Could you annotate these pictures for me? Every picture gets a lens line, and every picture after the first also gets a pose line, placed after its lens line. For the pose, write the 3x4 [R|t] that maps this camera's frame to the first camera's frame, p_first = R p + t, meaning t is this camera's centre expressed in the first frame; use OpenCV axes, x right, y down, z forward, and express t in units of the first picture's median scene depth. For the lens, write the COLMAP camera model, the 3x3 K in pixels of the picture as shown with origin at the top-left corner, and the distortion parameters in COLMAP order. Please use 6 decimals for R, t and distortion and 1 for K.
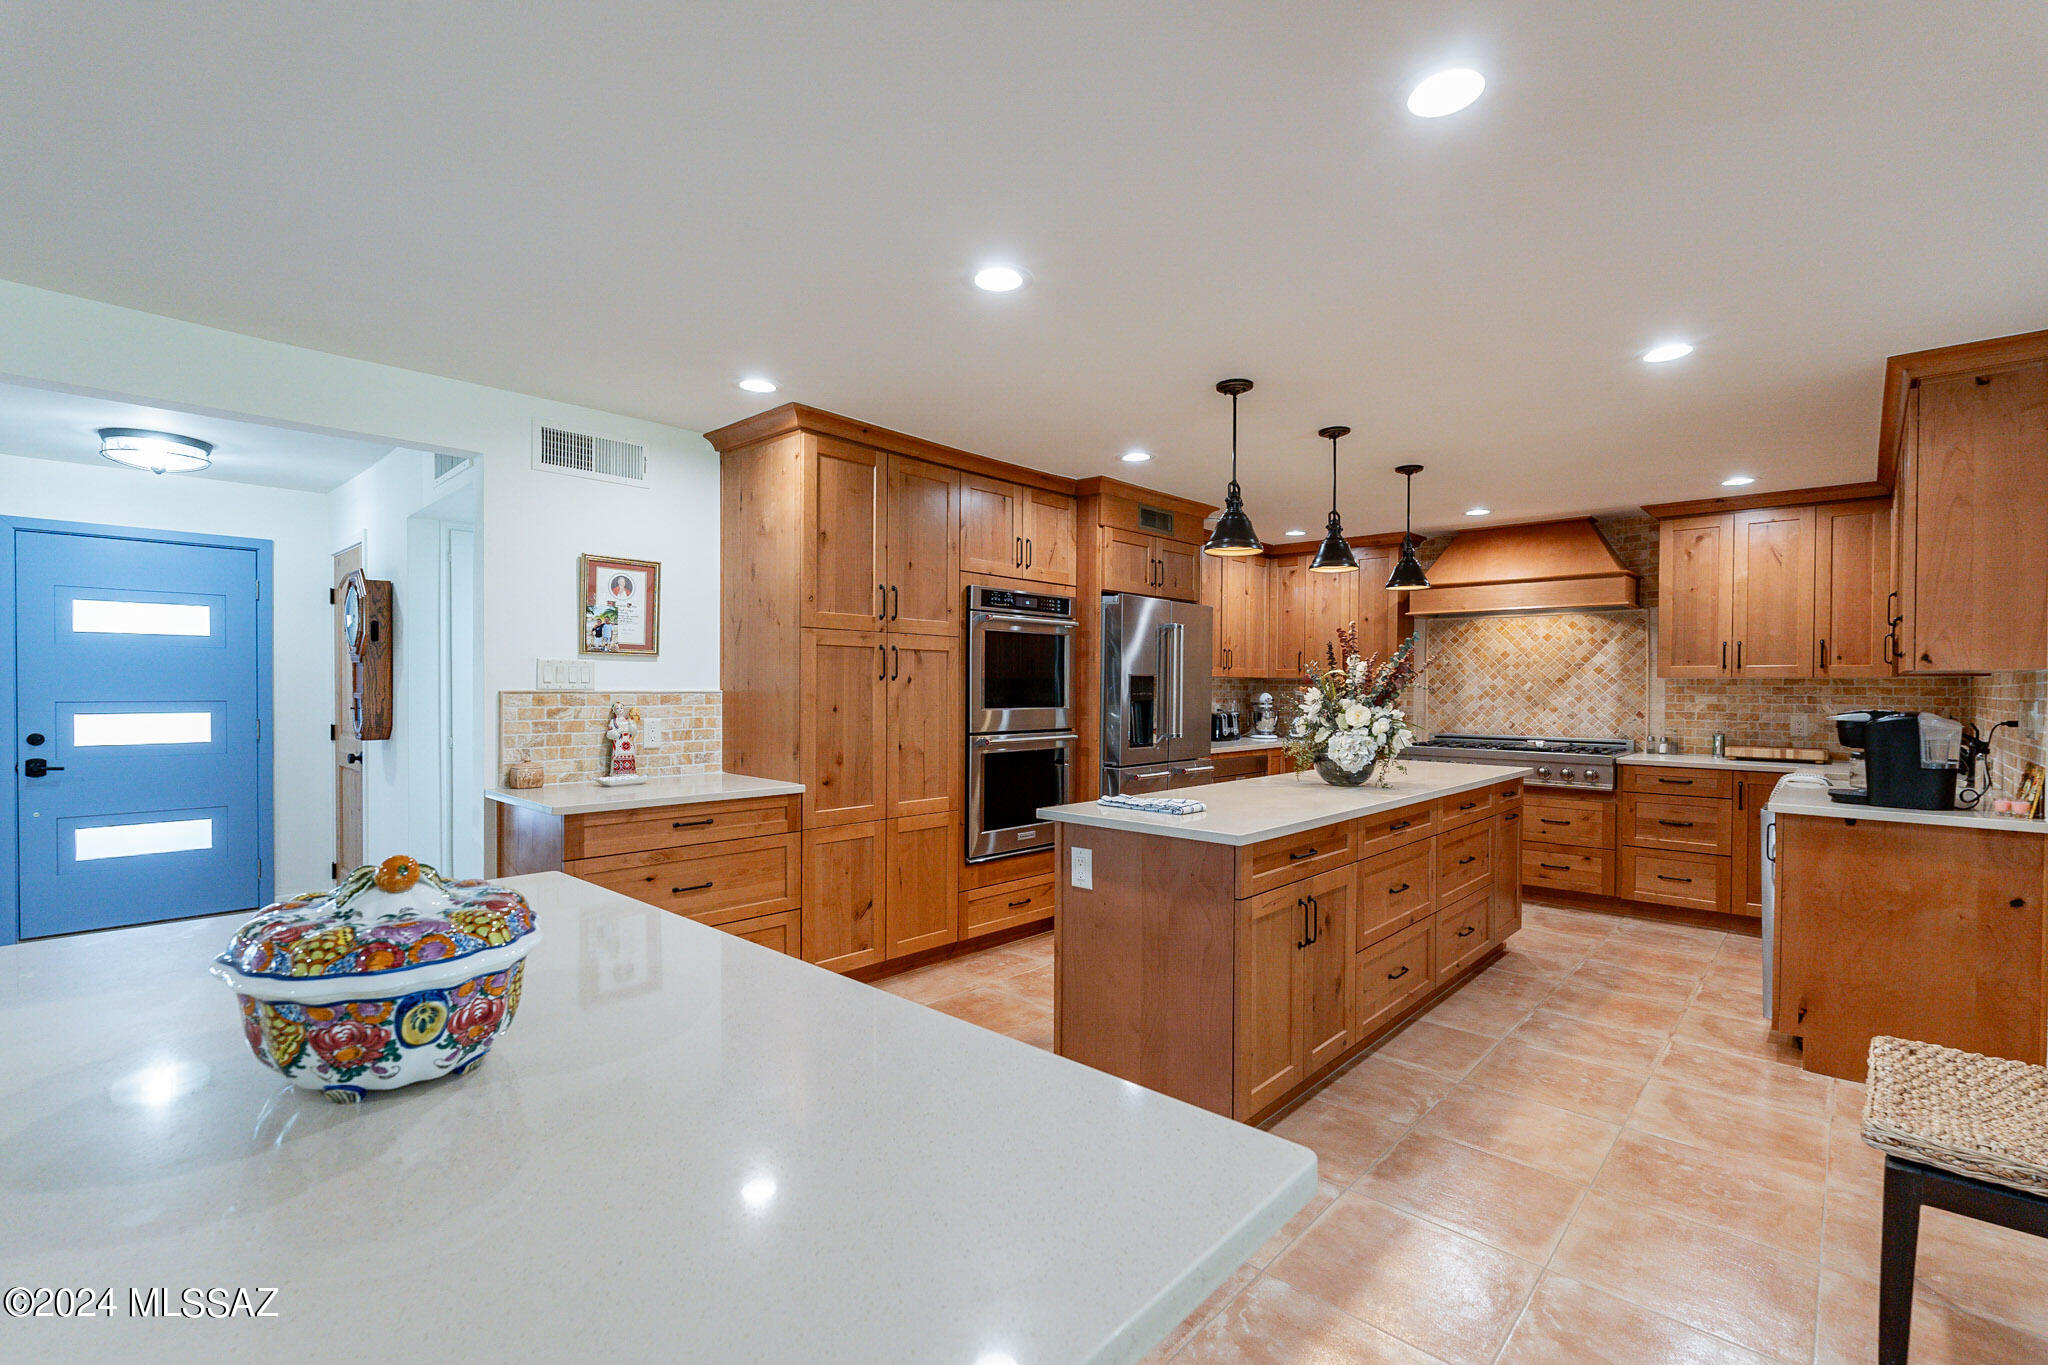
lens RADIAL K [[900.3, 0, 1023.4], [0, 900.3, 700.9], [0, 0, 1]] dist [-0.004667, 0.000509]
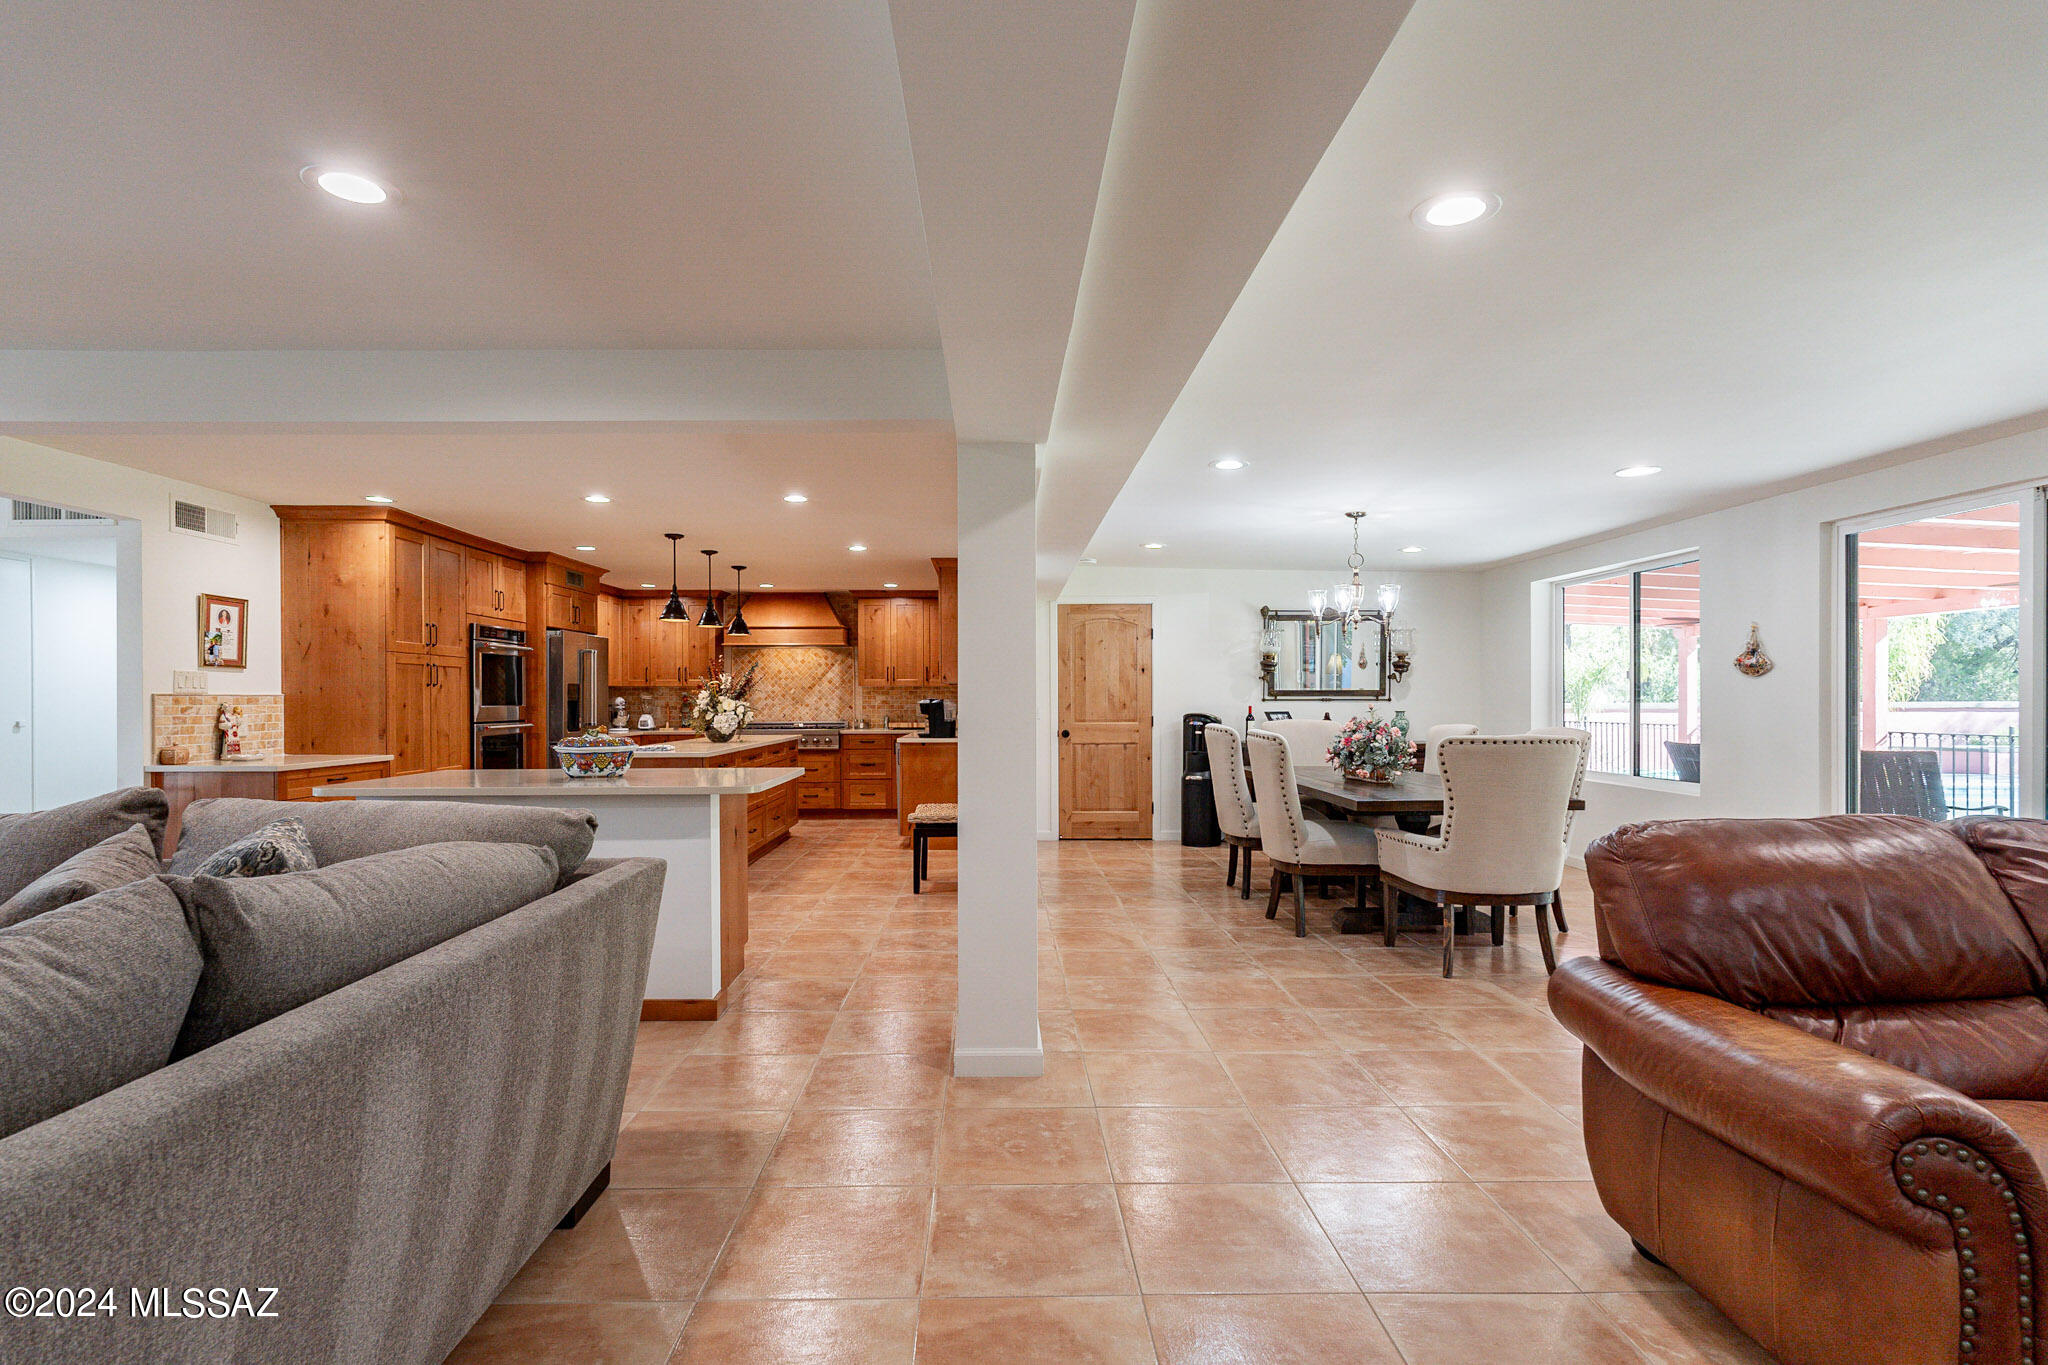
lens RADIAL K [[953.3, 0, 1006.0], [0, 953.3, 700.7], [0, 0, 1]] dist [-0.004926, 0.001596]
pose [[0.722605, -0.009679, 0.691193, -0.536189], [0.018224, 0.999821, -0.005052, 0.025167], [-0.691021, 0.016247, 0.722652, -0.781390]]
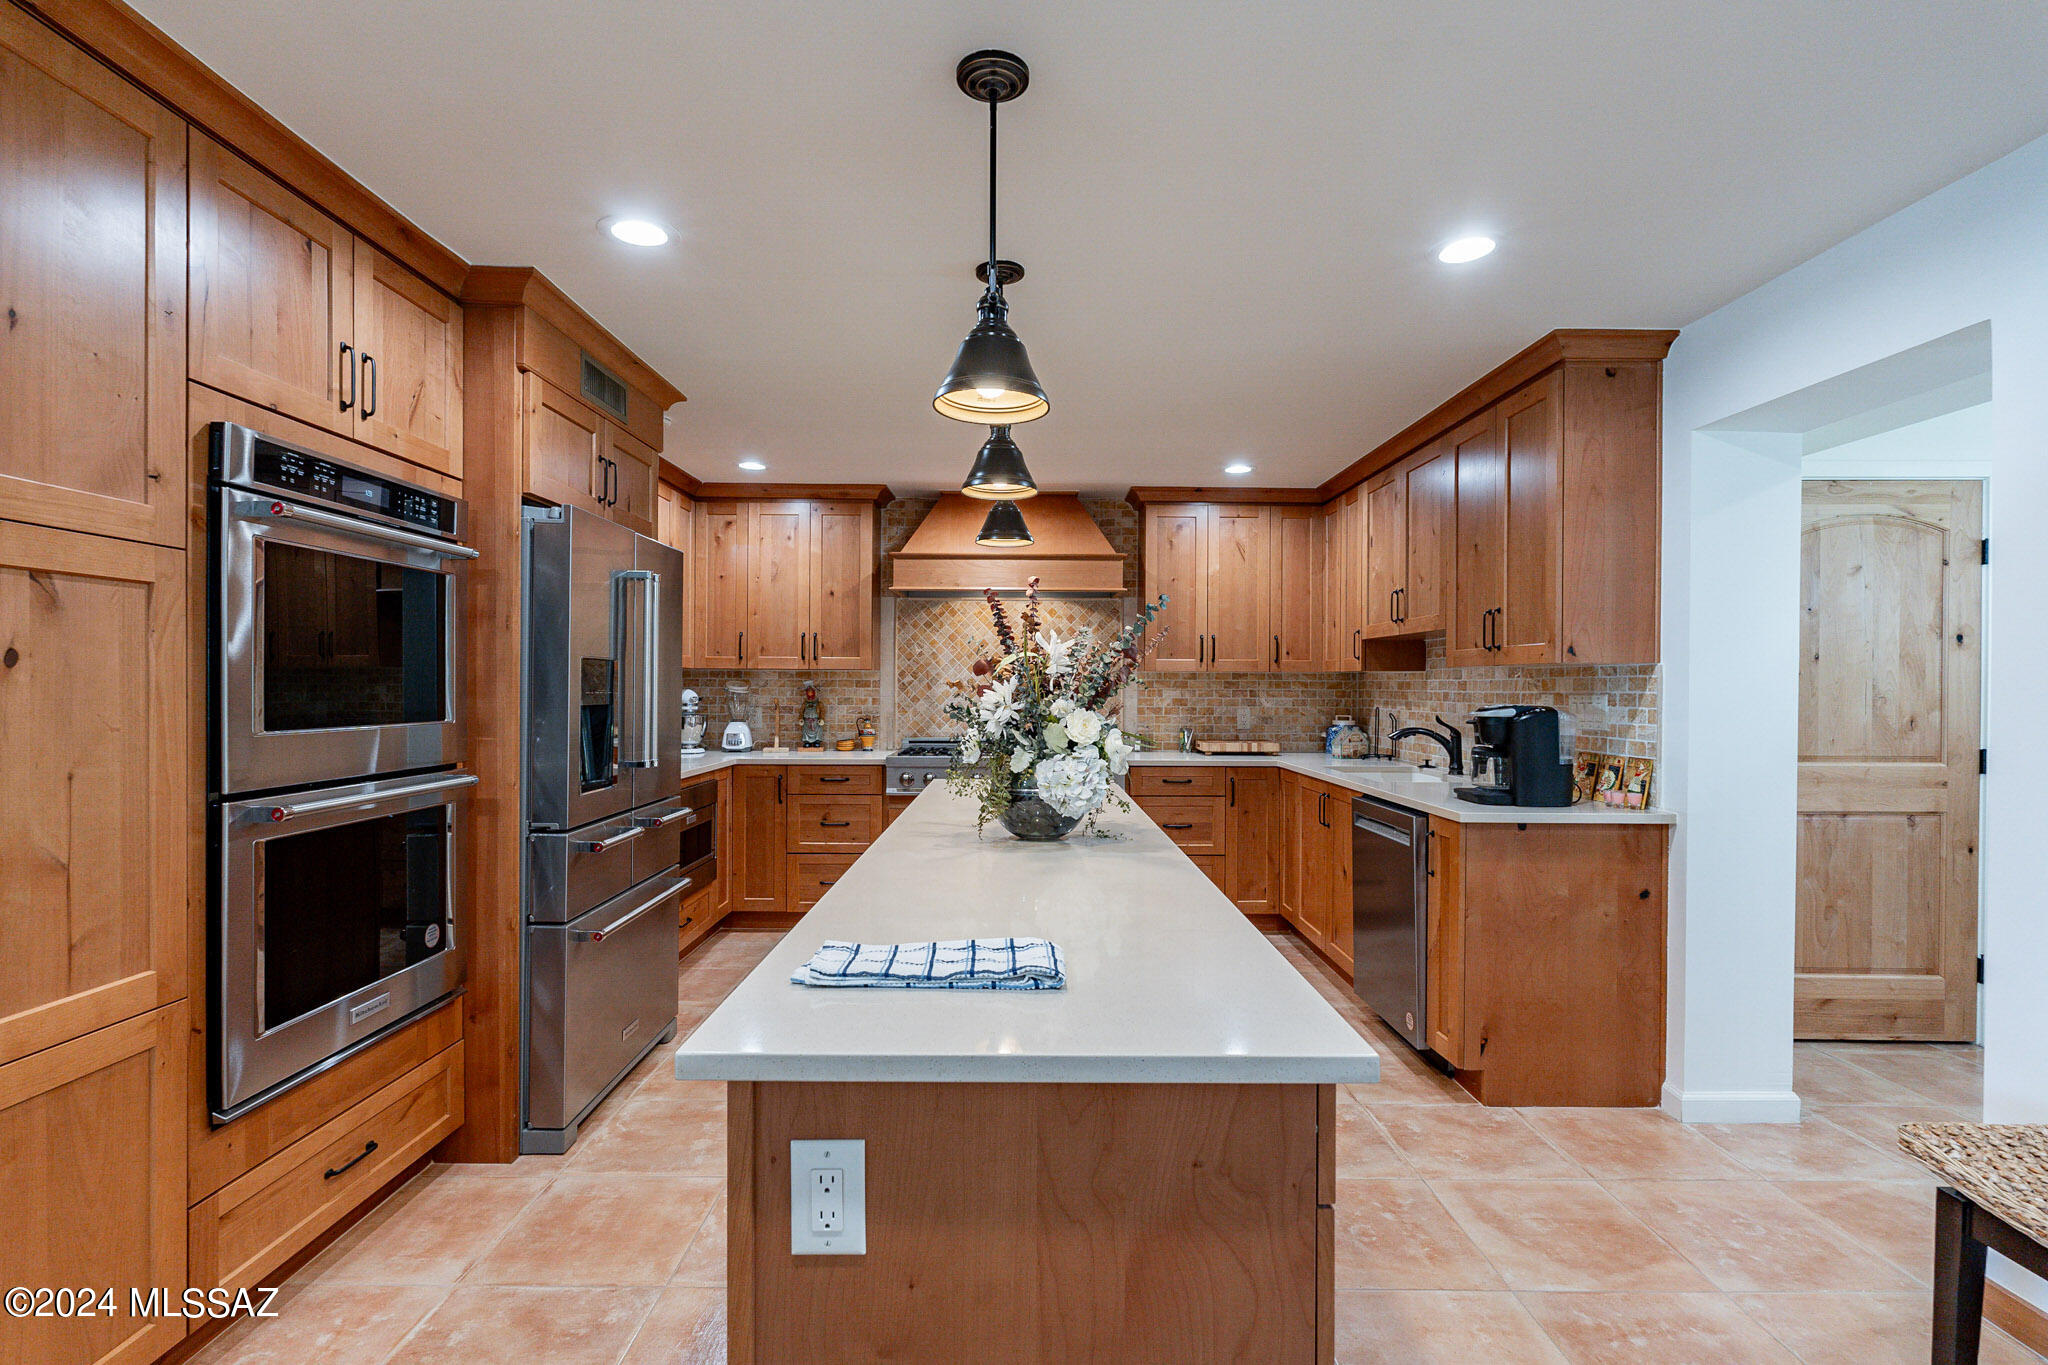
lens RADIAL K [[953.3, 0, 1021.6], [0, 953.3, 690.3], [0, 0, 1]] dist [-0.004926, 0.001596]
pose [[0.731649, -0.005677, 0.681658, -0.091206], [0.010348, 0.999943, -0.002779, -0.005975], [-0.681603, 0.009087, 0.731666, 0.476138]]
